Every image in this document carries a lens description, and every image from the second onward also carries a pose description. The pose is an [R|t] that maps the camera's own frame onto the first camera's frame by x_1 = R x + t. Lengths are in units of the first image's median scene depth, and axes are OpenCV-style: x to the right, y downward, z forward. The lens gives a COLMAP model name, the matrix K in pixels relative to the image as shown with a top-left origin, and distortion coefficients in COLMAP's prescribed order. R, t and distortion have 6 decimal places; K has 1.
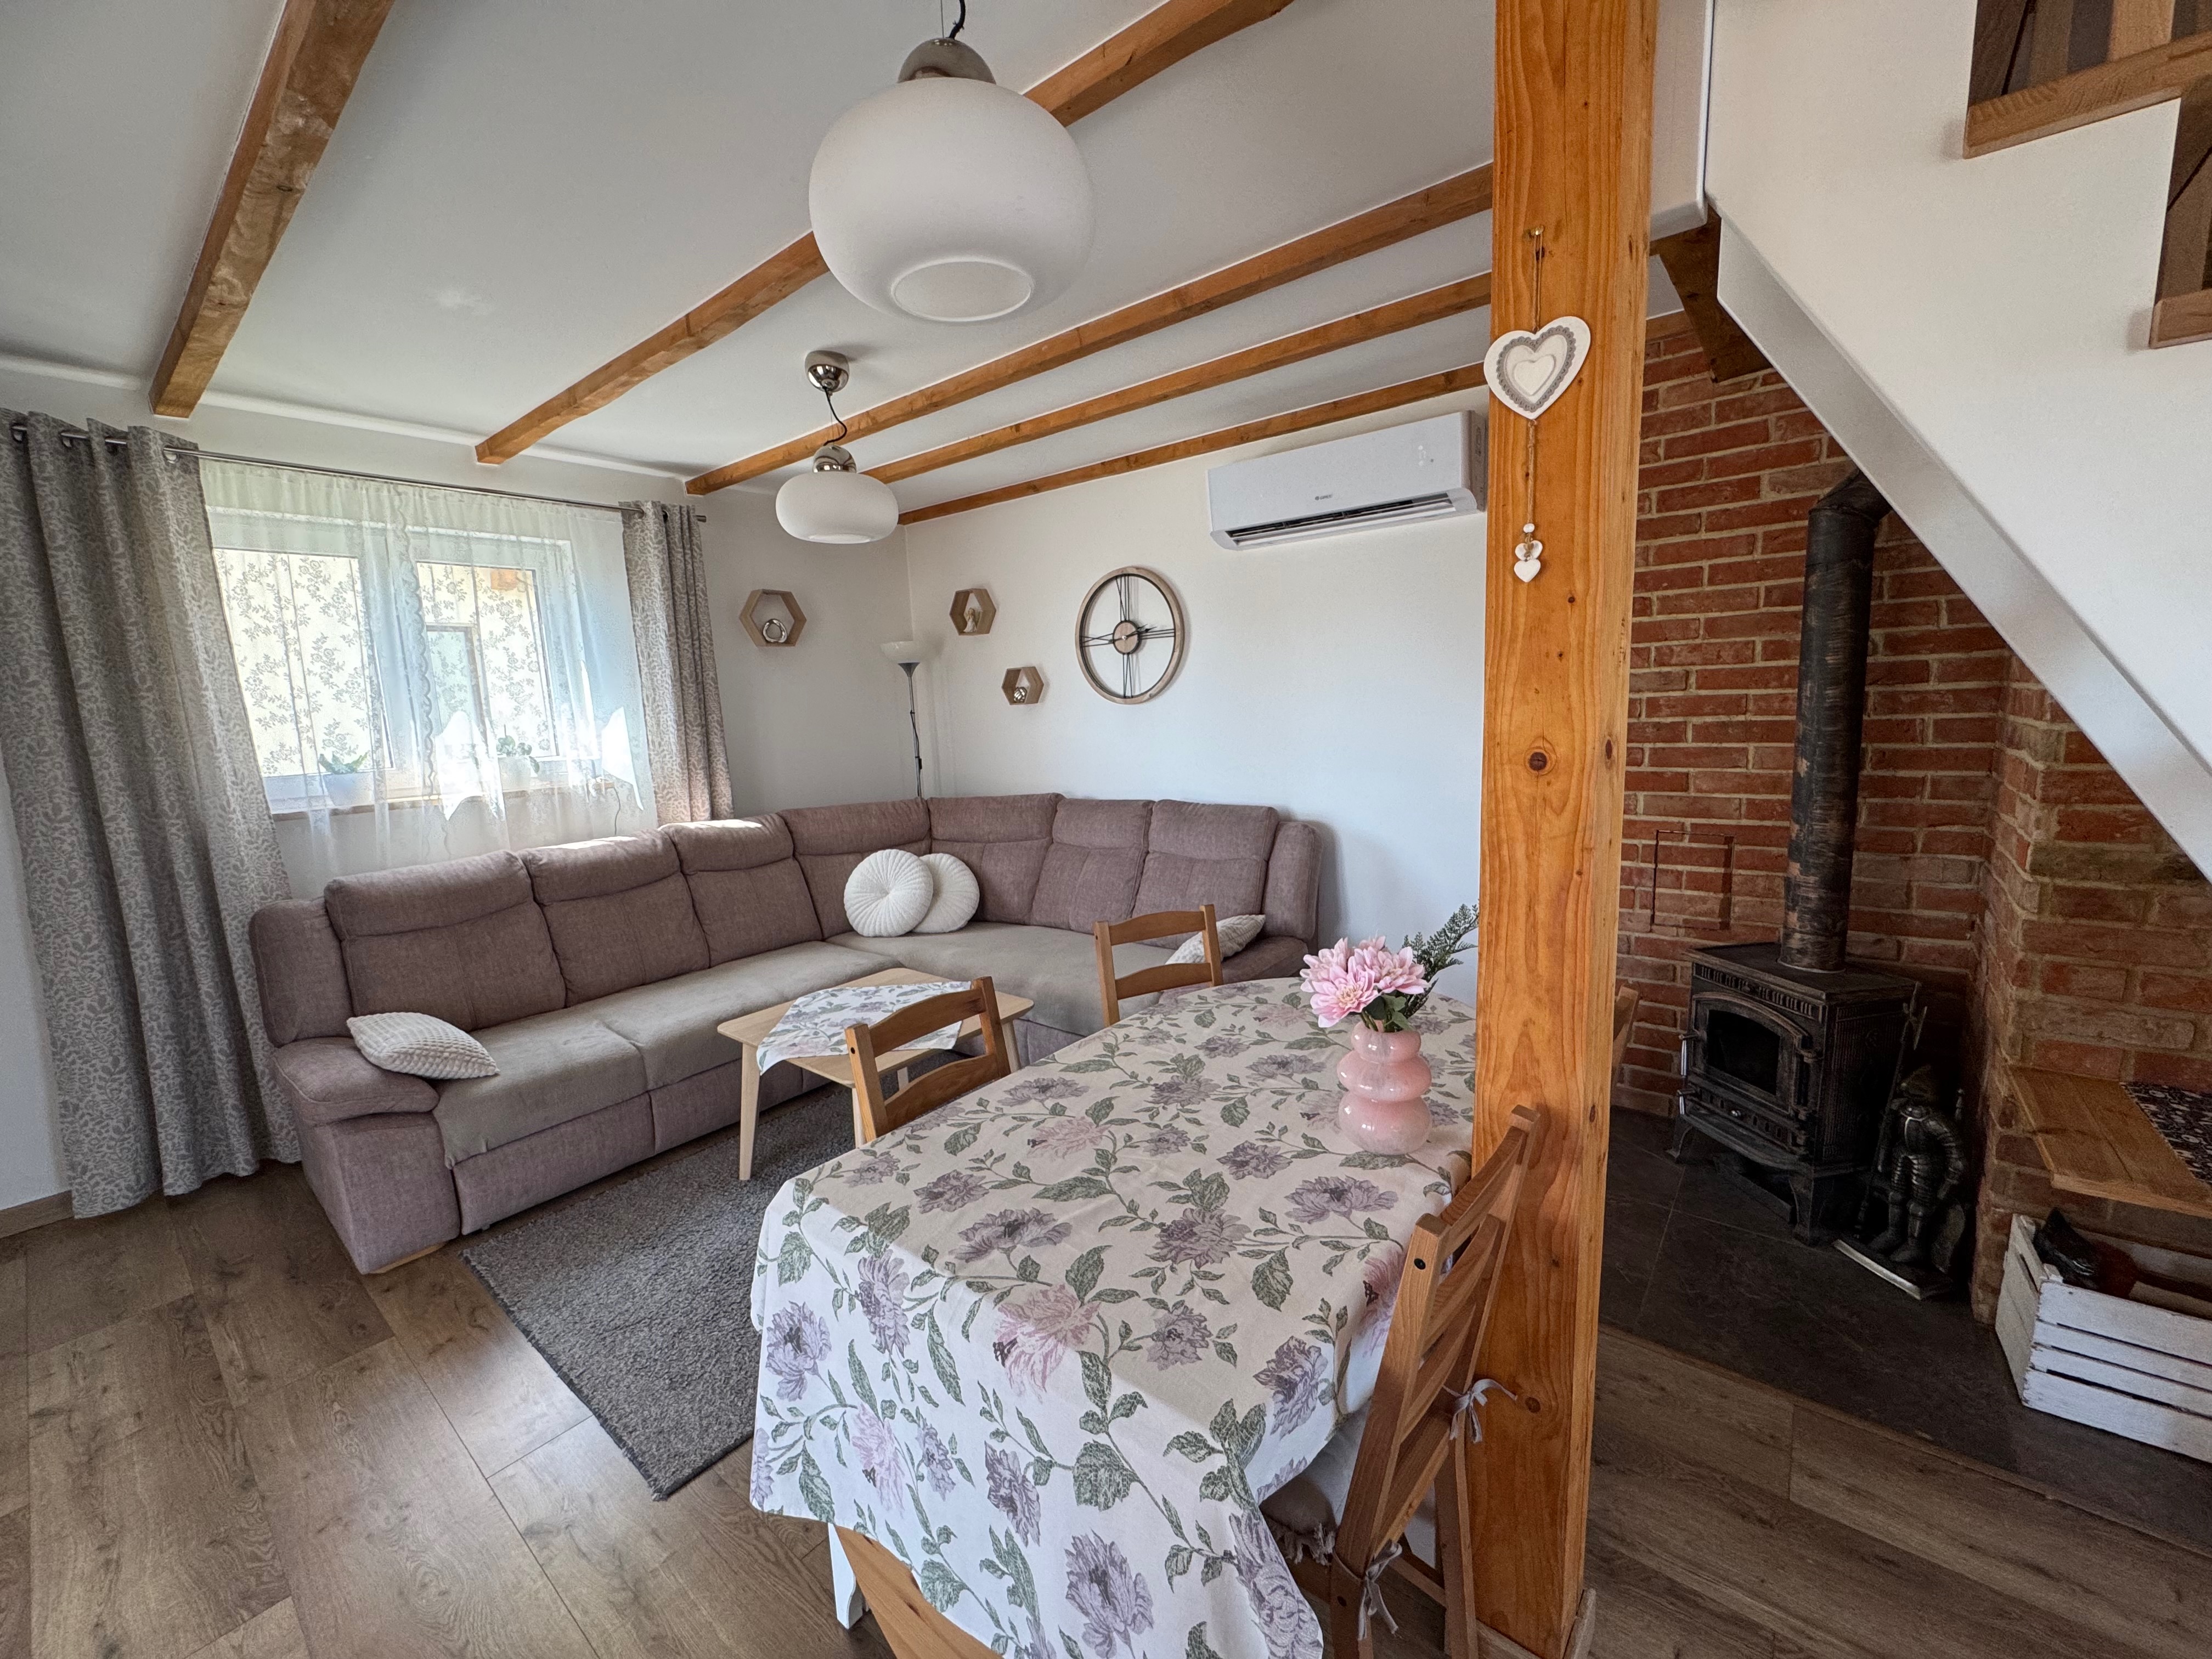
lens RADIAL K [[881.7, 0, 1105.1], [0, 881.7, 831.6], [0, 0, 1]] dist [-0.003129, 0.000160]
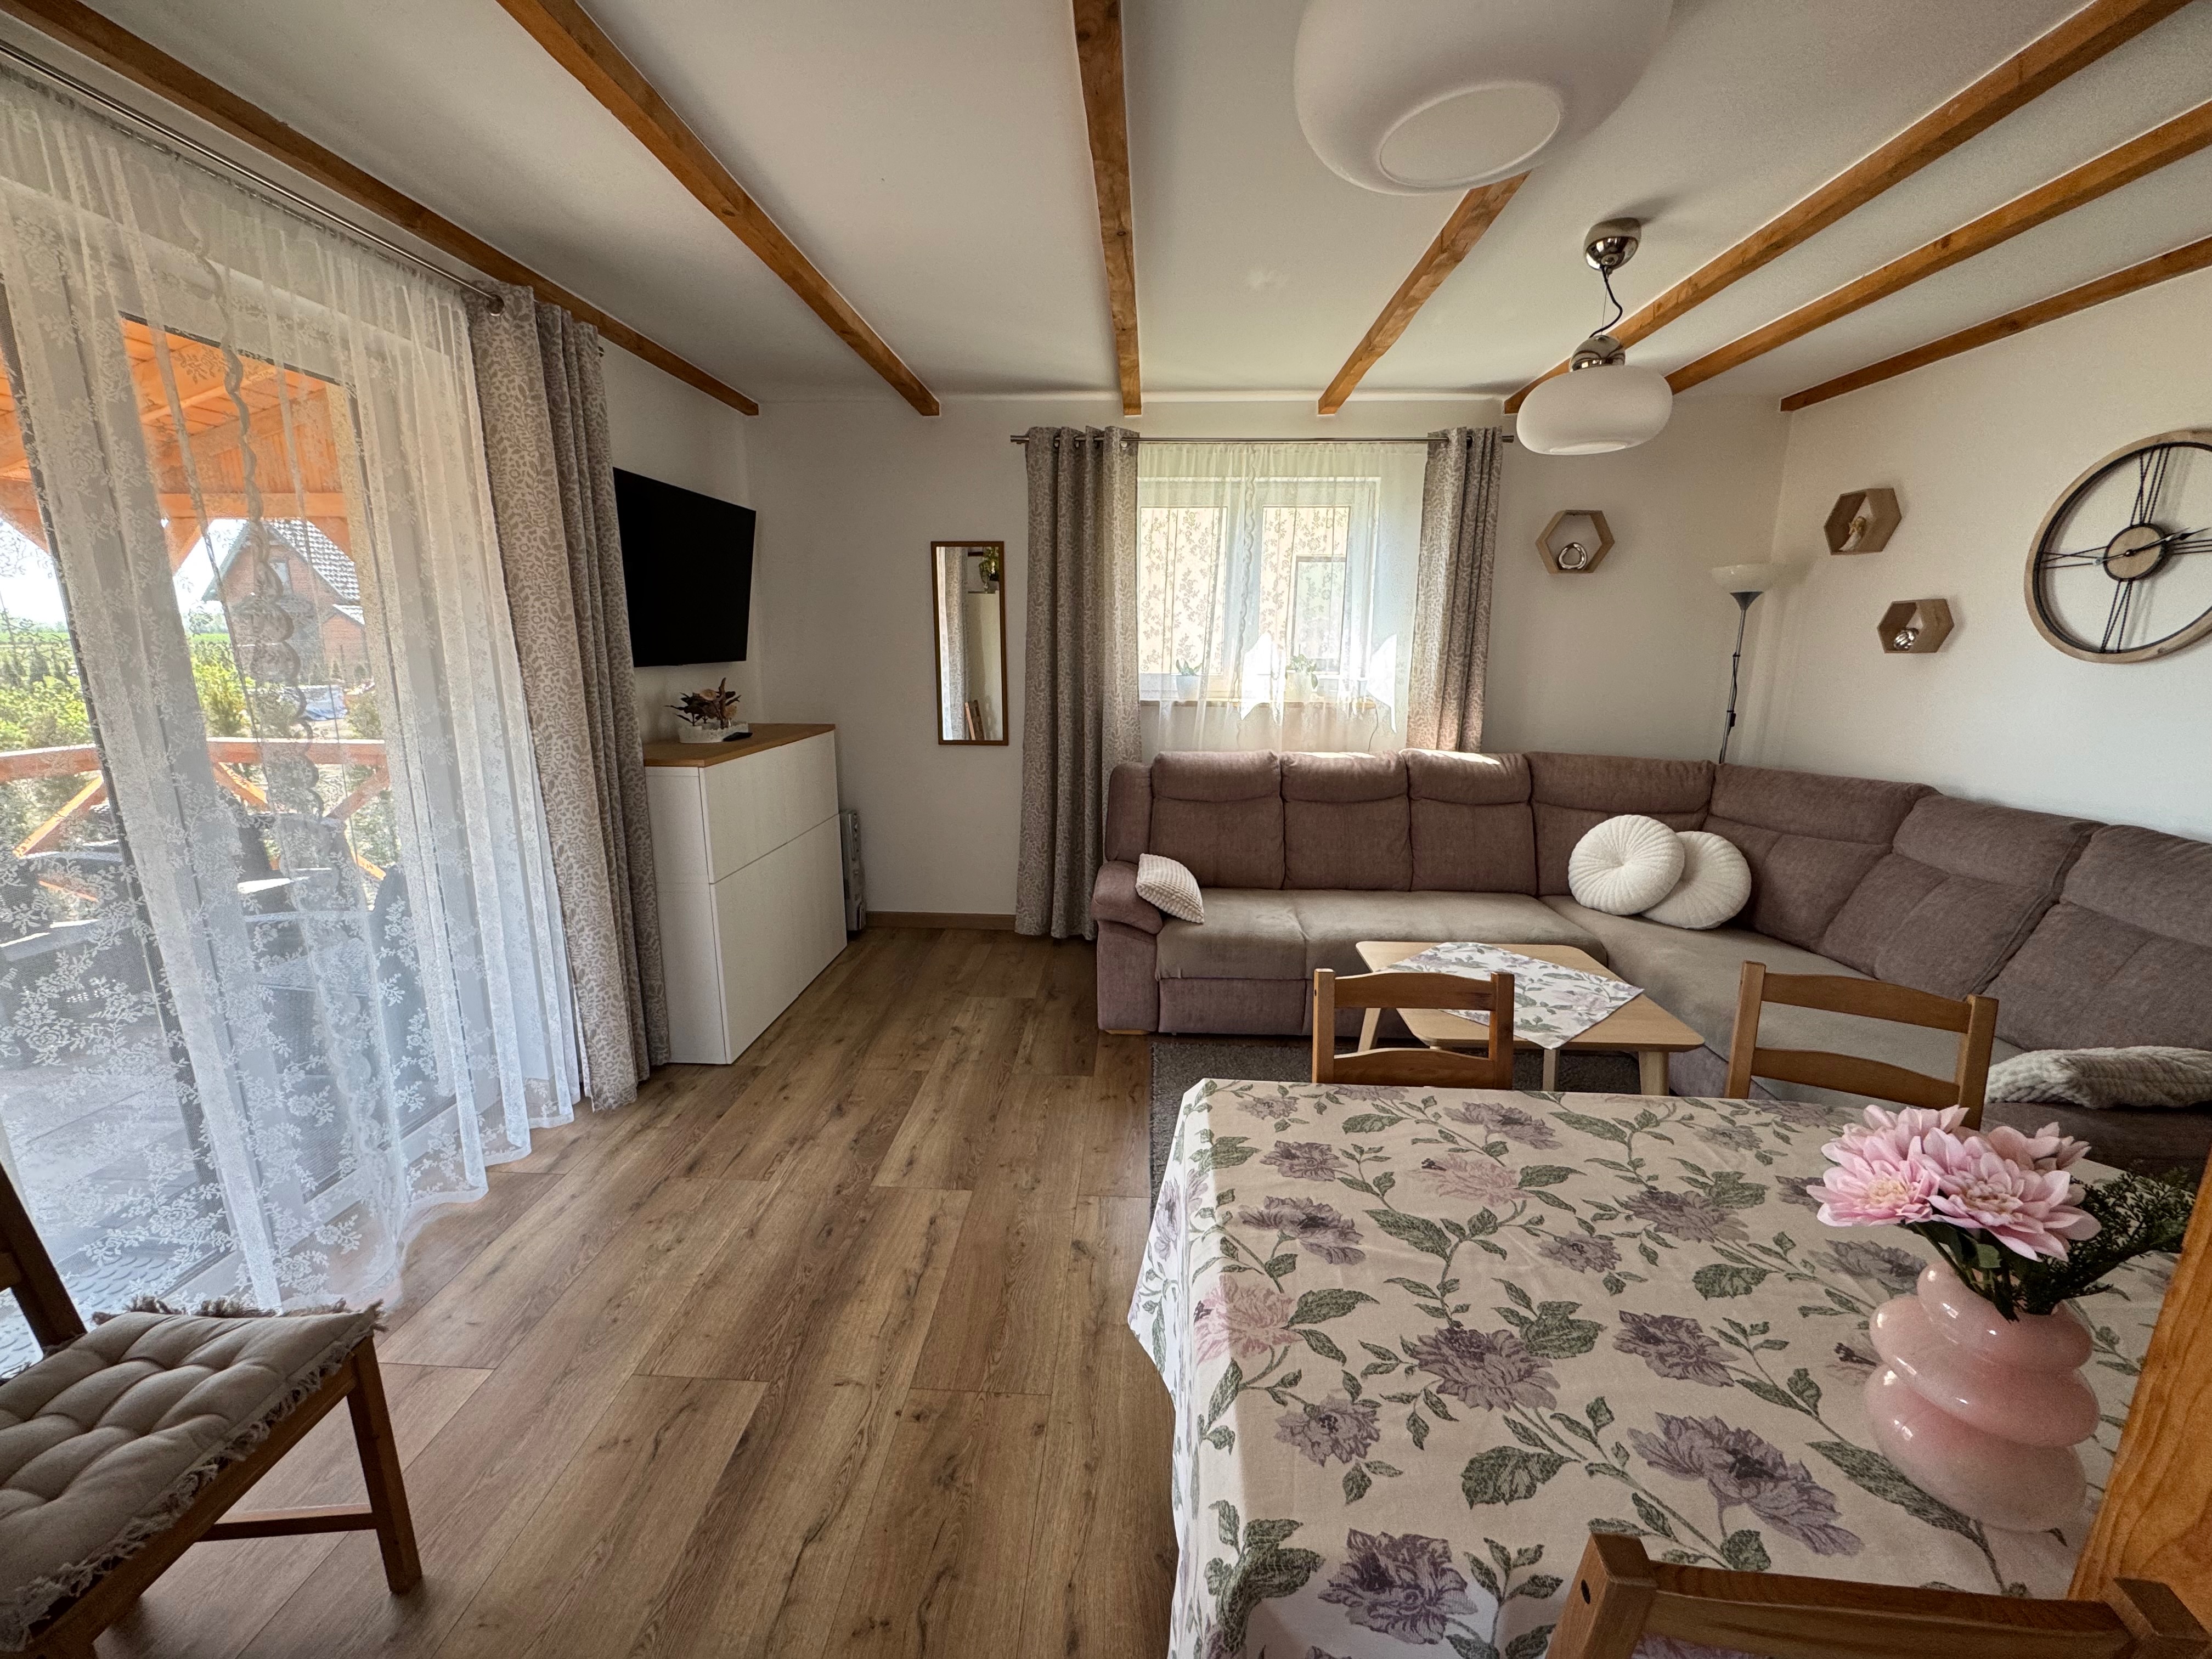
lens RADIAL K [[881.7, 0, 1106.1], [0, 881.7, 830.2], [0, 0, 1]] dist [-0.003129, 0.000160]
pose [[0.591354, 0.214852, -0.777264, 0.179537], [-0.152365, 0.976262, 0.153938, -0.028532], [0.791887, 0.027396, 0.610053, 0.113268]]
